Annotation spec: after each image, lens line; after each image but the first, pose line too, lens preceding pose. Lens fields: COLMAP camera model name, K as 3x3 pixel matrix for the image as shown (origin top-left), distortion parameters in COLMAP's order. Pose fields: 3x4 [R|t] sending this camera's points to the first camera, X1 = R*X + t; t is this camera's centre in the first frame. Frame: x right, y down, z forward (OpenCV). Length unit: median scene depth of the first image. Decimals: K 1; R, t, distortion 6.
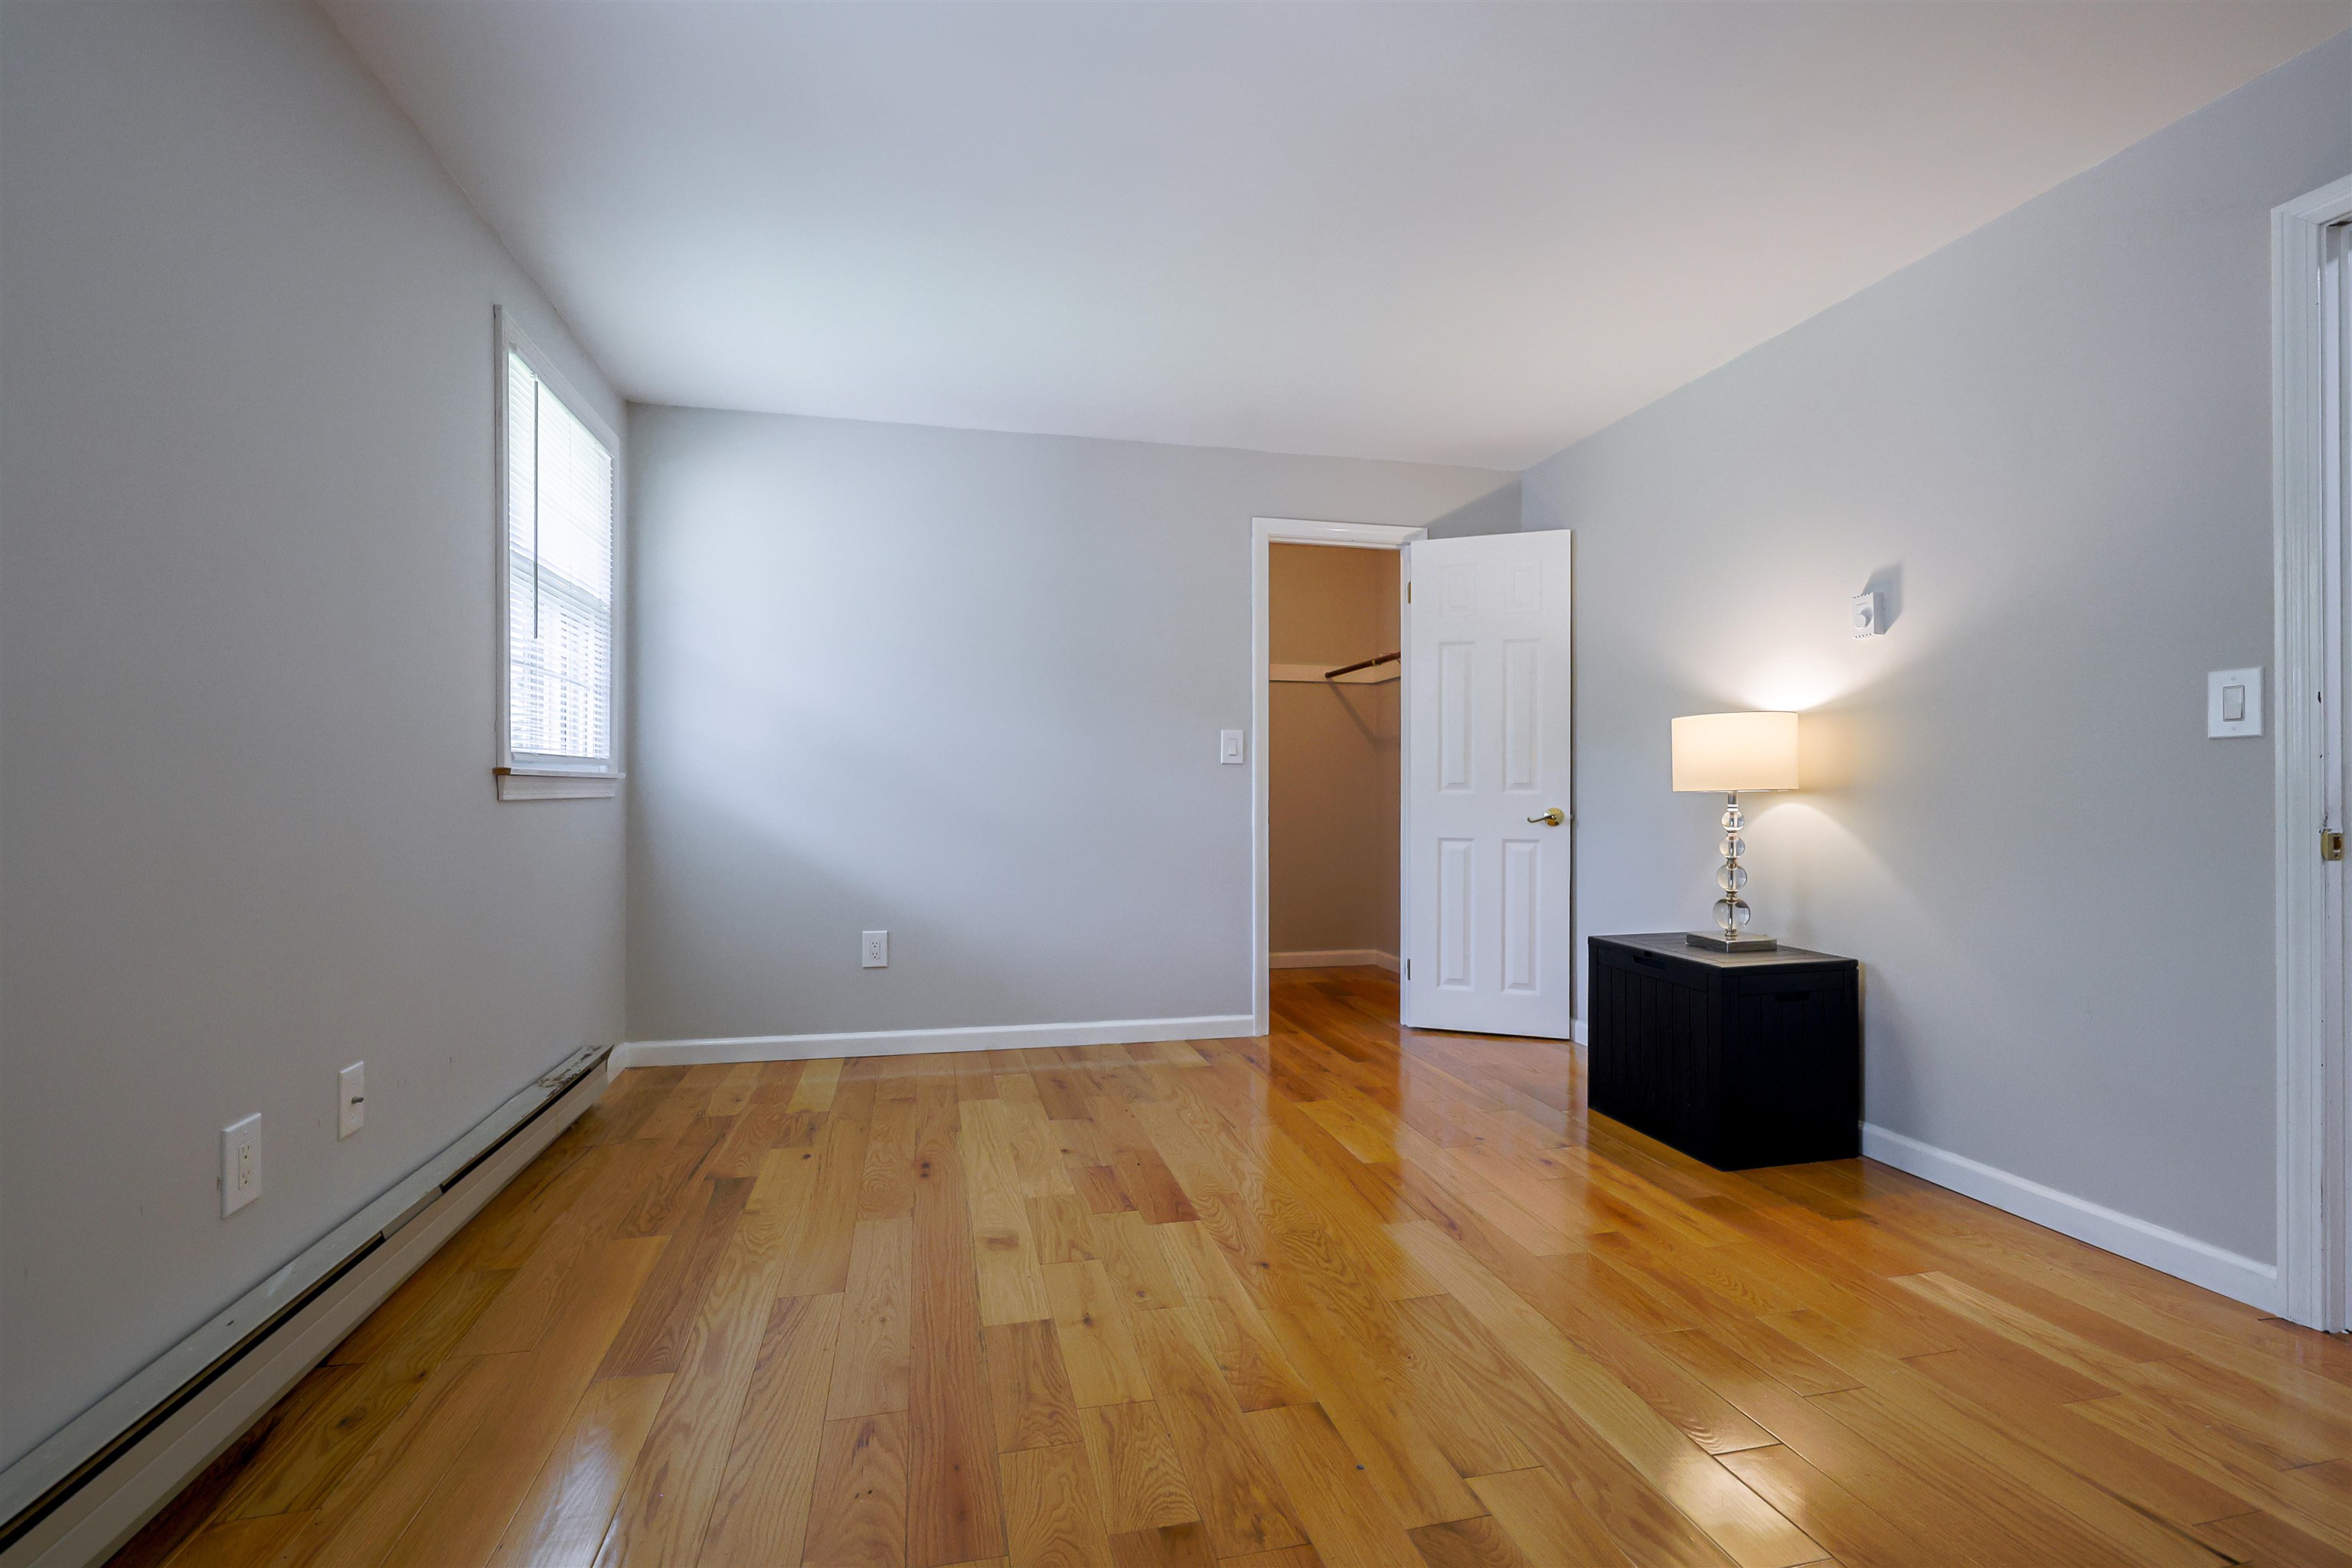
lens RADIAL K [[1042.0, 0, 1170.9], [0, 1042.0, 807.2], [0, 0, 1]] dist [-0.001756, -0.000119]
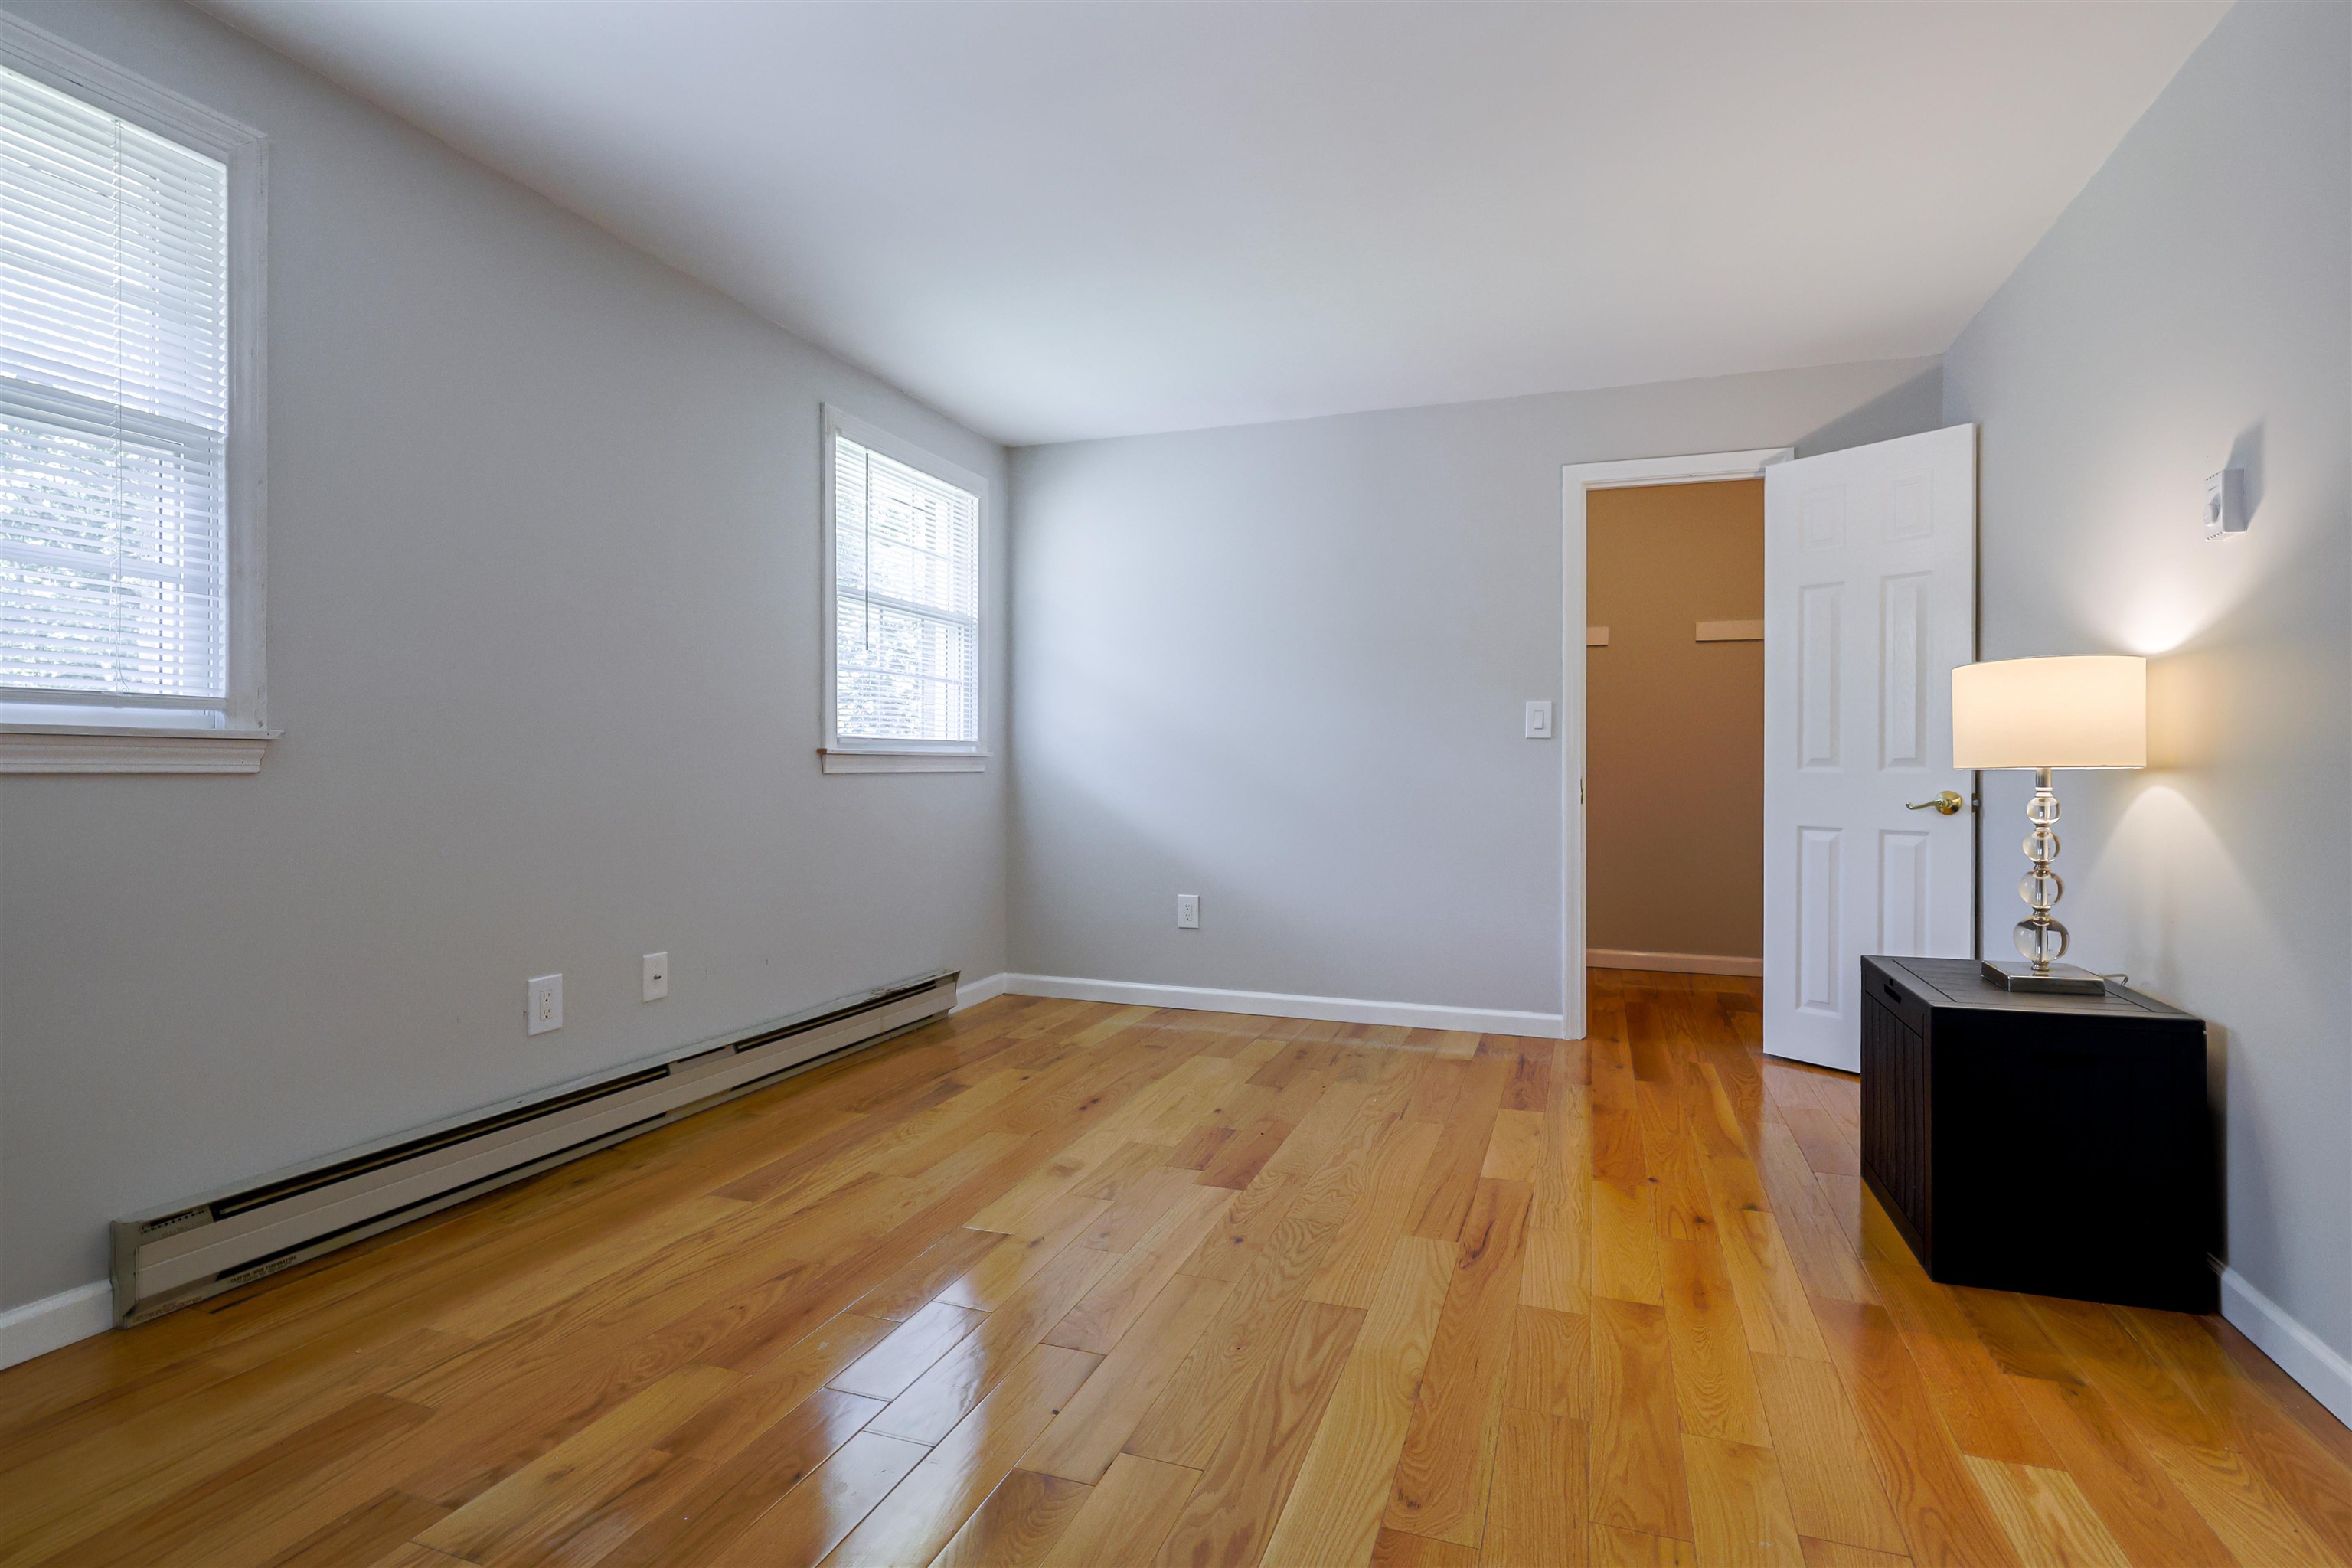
lens RADIAL K [[1045.5, 0, 1188.2], [0, 1045.5, 786.2], [0, 0, 1]] dist [0.000922, 0.000184]
pose [[0.859583, 0.011119, -0.510875, 0.390004], [-0.010340, 0.999937, 0.004365, -0.000591], [0.510892, 0.001531, 0.859644, 0.077237]]
